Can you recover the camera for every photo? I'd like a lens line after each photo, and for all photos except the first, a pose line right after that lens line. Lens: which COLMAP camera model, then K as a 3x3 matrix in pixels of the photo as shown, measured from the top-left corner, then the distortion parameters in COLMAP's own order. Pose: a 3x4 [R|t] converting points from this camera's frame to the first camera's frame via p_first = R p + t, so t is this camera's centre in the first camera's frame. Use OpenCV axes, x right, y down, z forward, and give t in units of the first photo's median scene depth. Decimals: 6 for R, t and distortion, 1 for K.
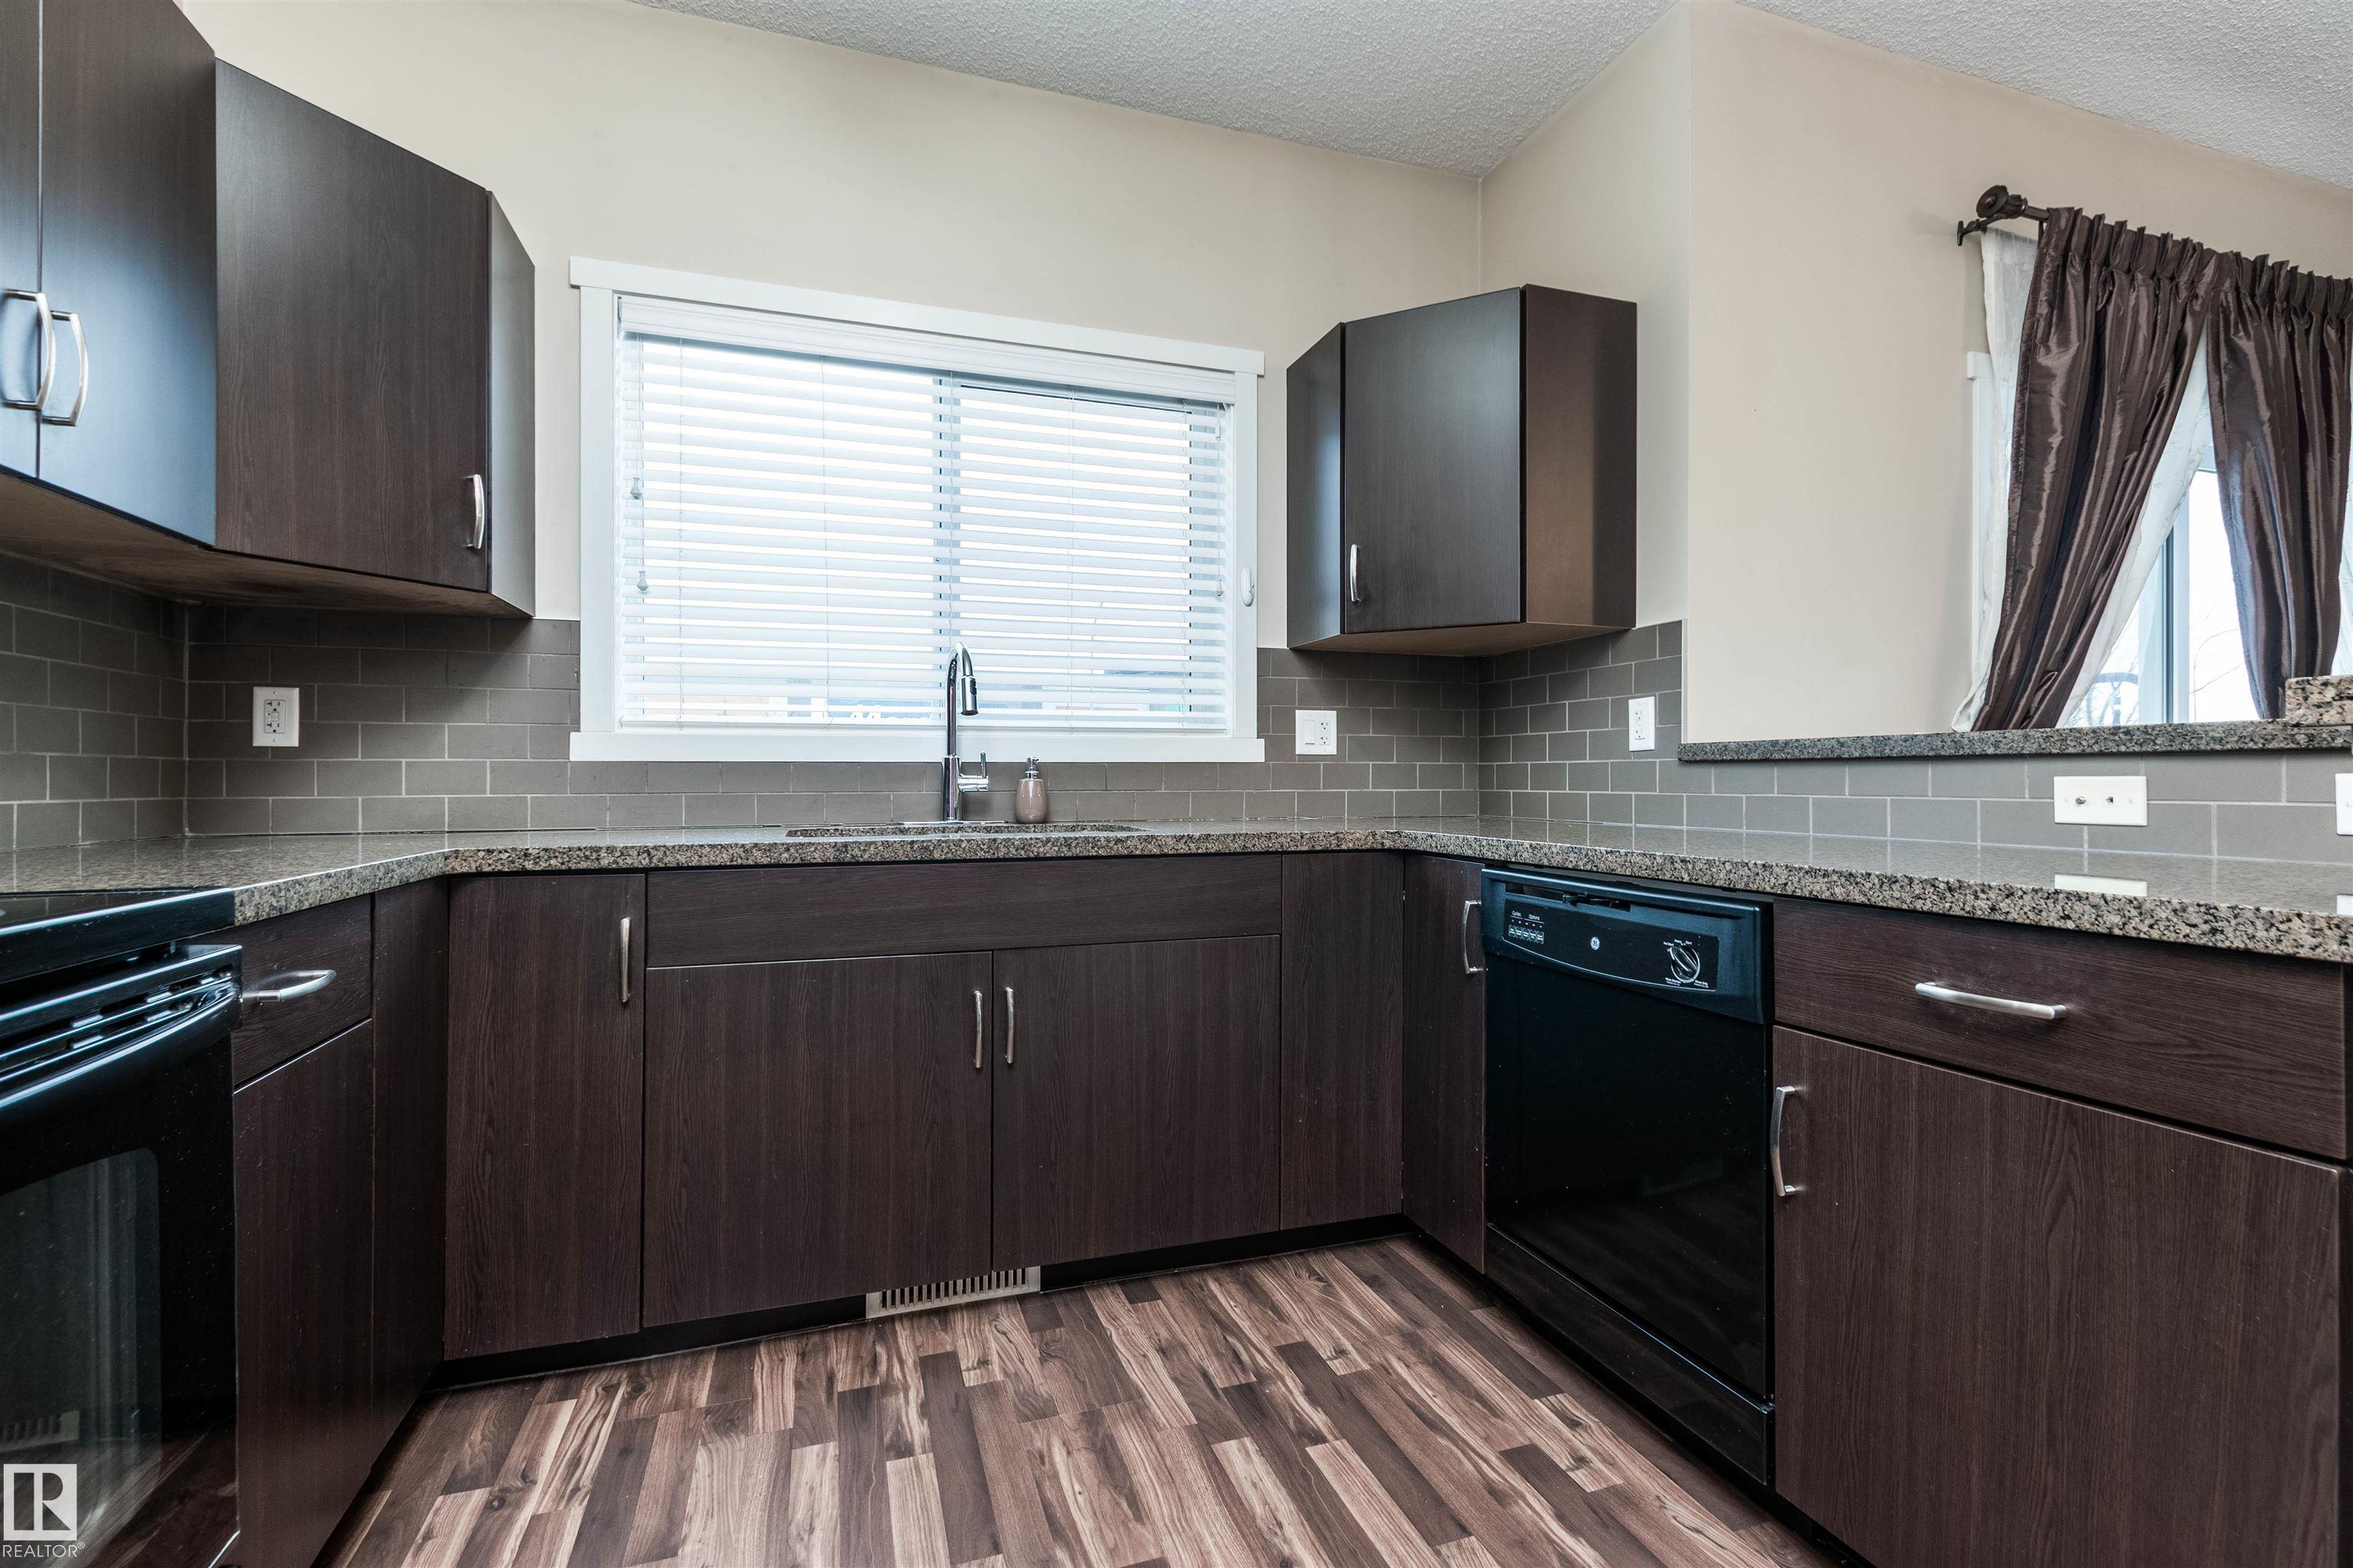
lens RADIAL K [[1041.8, 0, 1152.3], [0, 1041.8, 771.7], [0, 0, 1]] dist [0.011248, -0.000590]
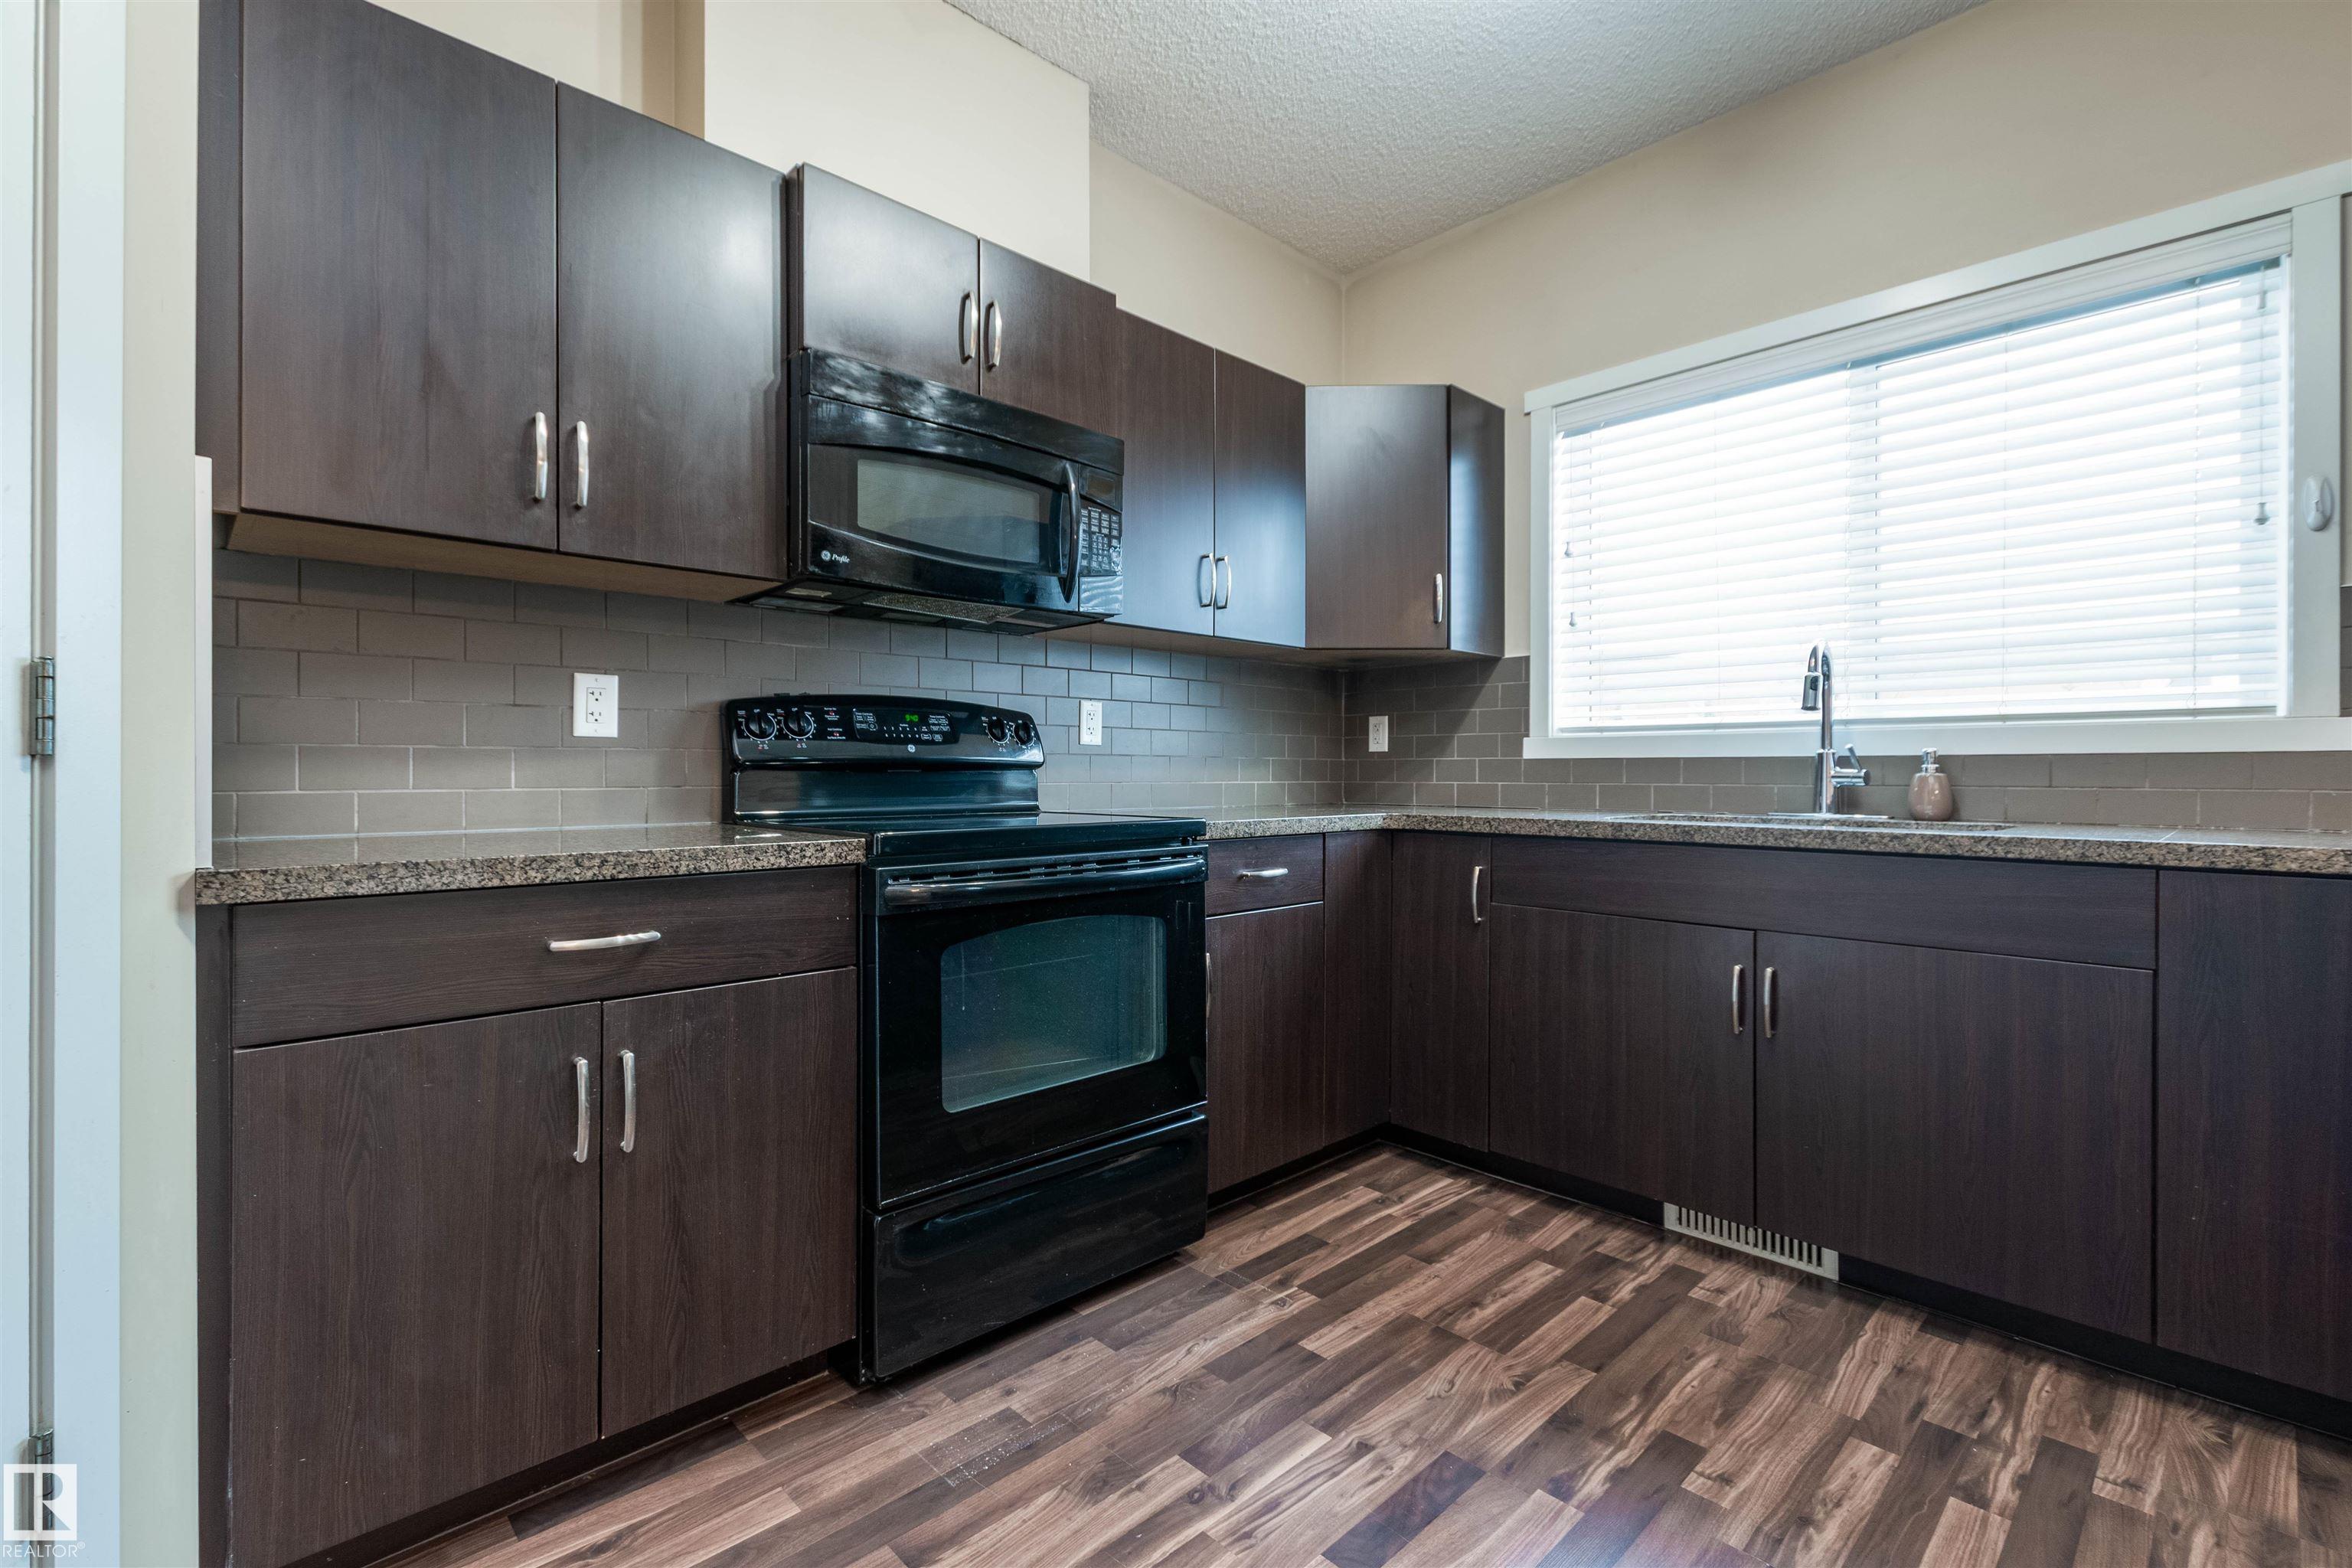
lens RADIAL K [[1041.3, 0, 1151.8], [0, 1041.3, 771.7], [0, 0, 1]] dist [0.011248, -0.000590]
pose [[0.417894, 0.001839, -0.908494, 0.663158], [0.001471, 0.999995, 0.002701, 0.002540], [0.908494, -0.002465, 0.417890, -0.026397]]
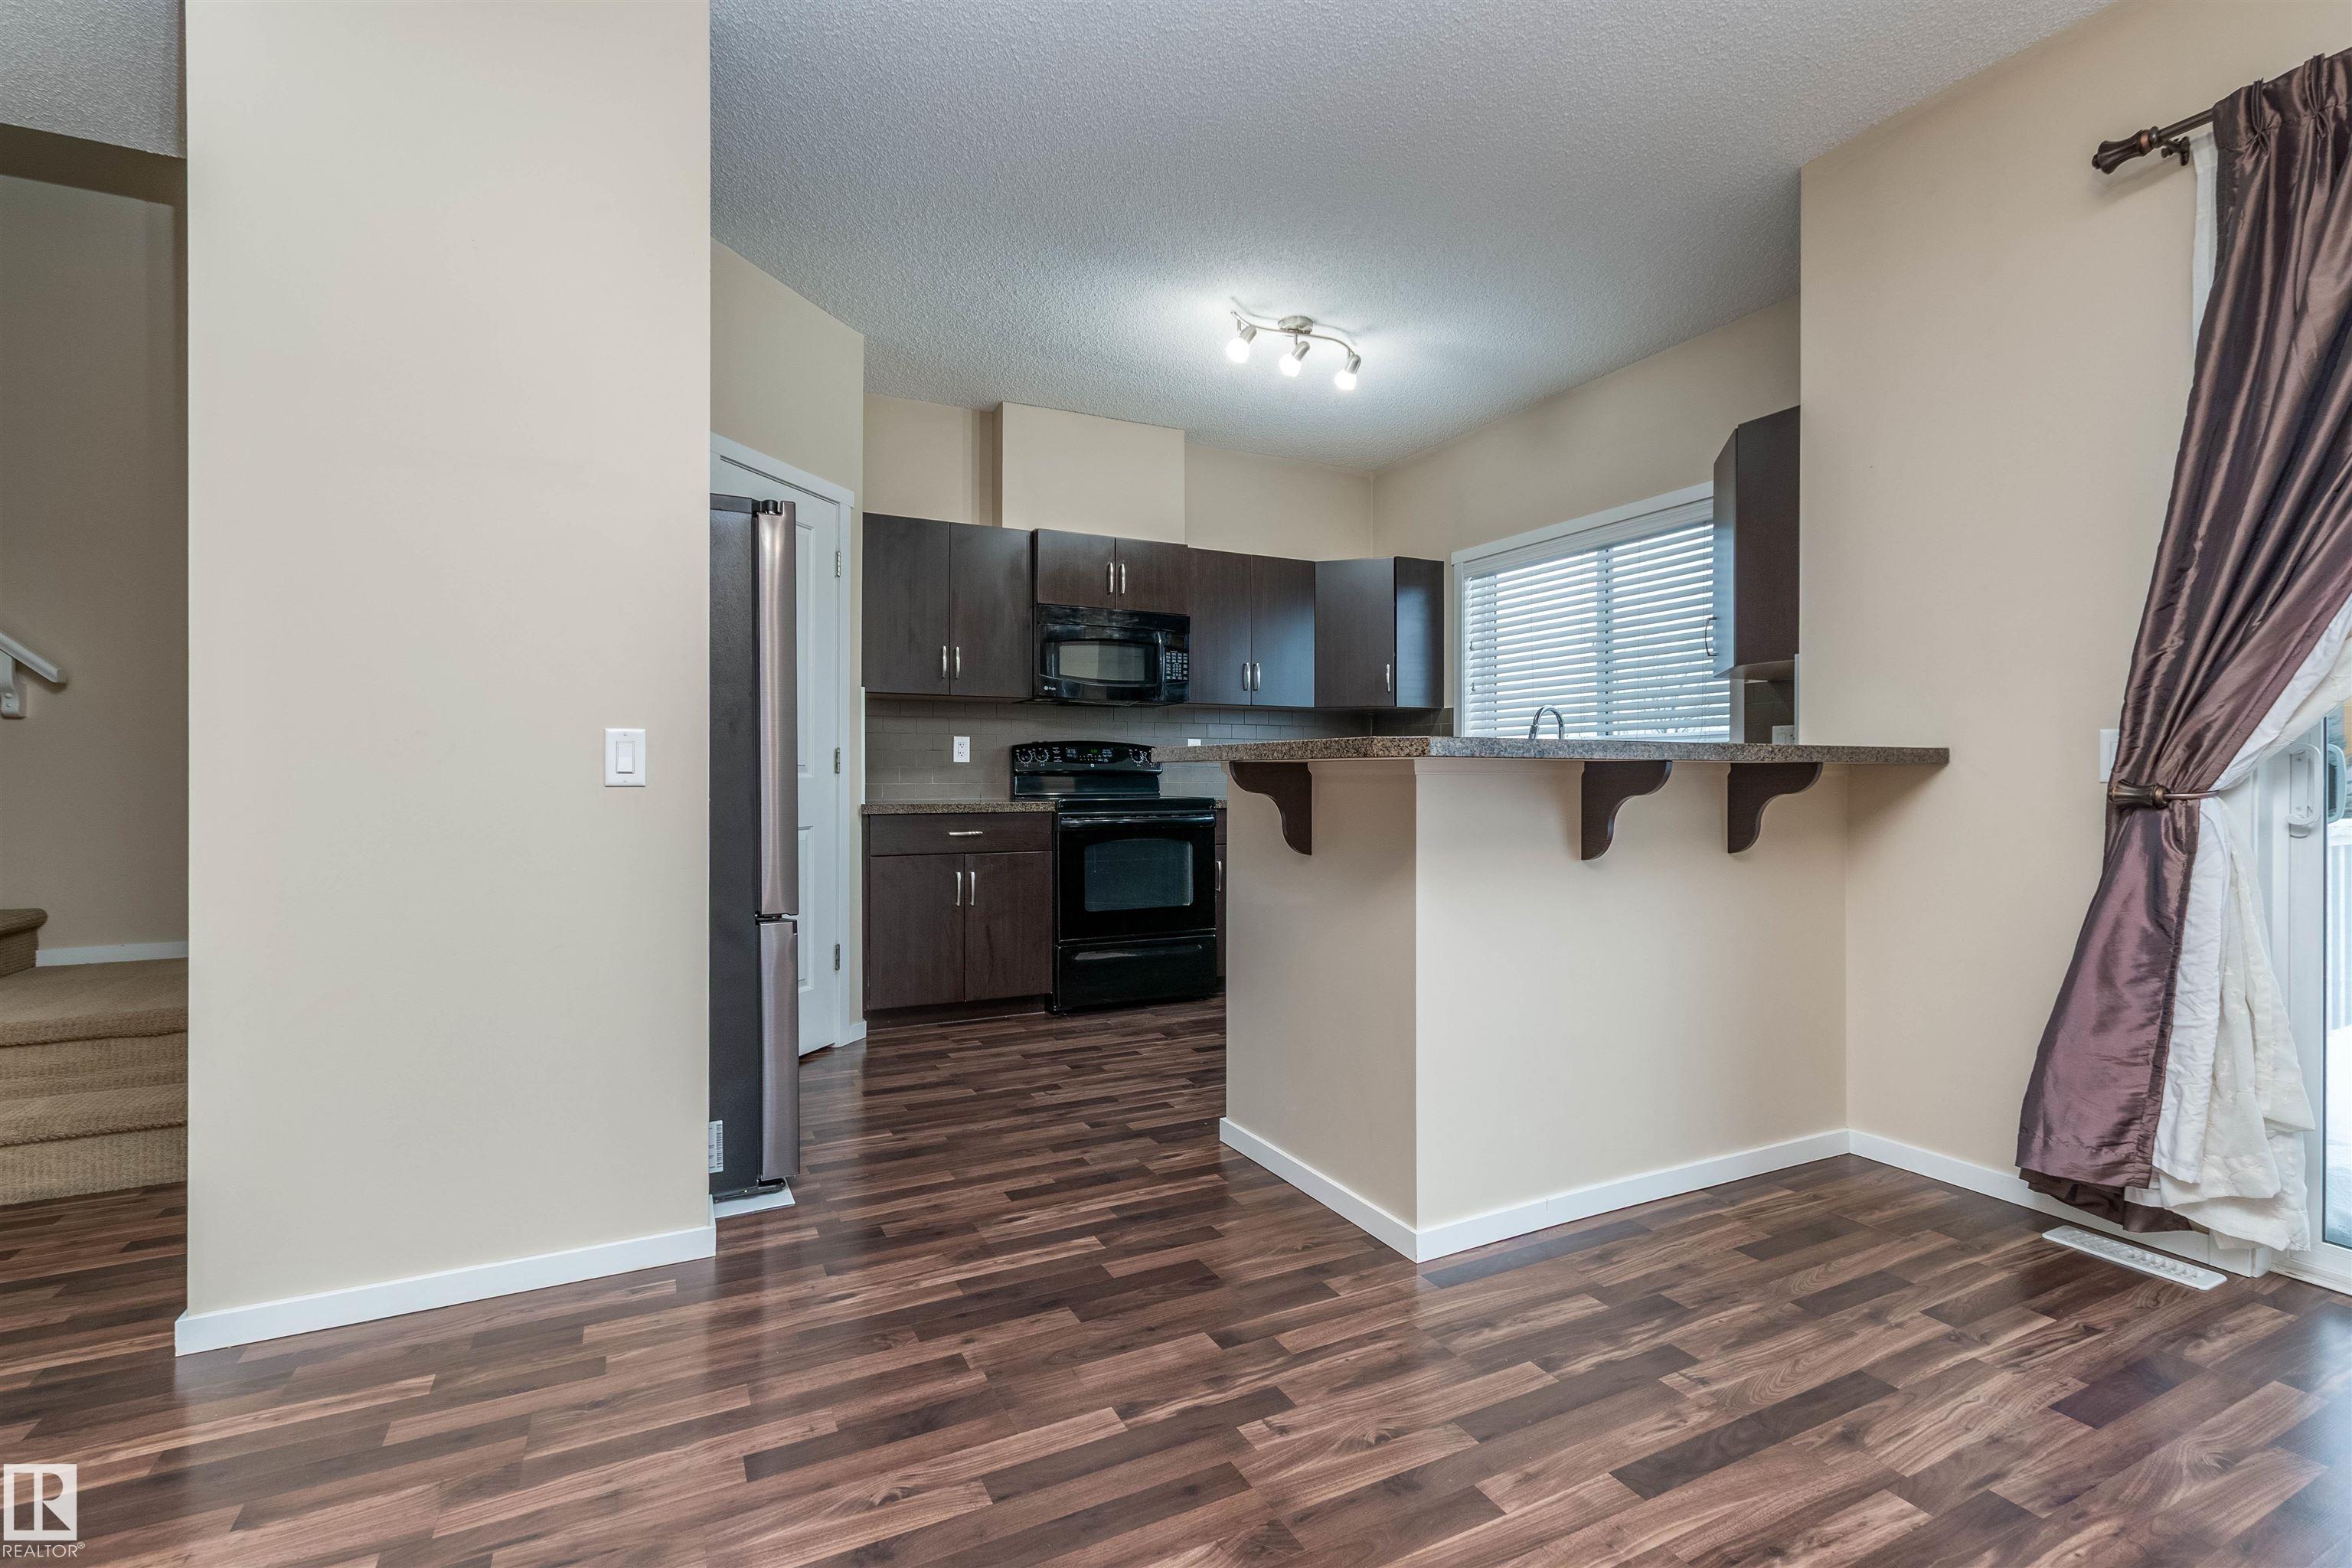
lens RADIAL K [[1053.7, 0, 1183.1], [0, 1053.7, 769.9], [0, 0, 1]] dist [-0.001030, -0.000585]
pose [[0.154135, -0.003948, -0.988042, 2.310614], [0.004279, 0.999985, -0.003328, -0.001181], [0.988041, -0.003715, 0.154150, 0.052626]]
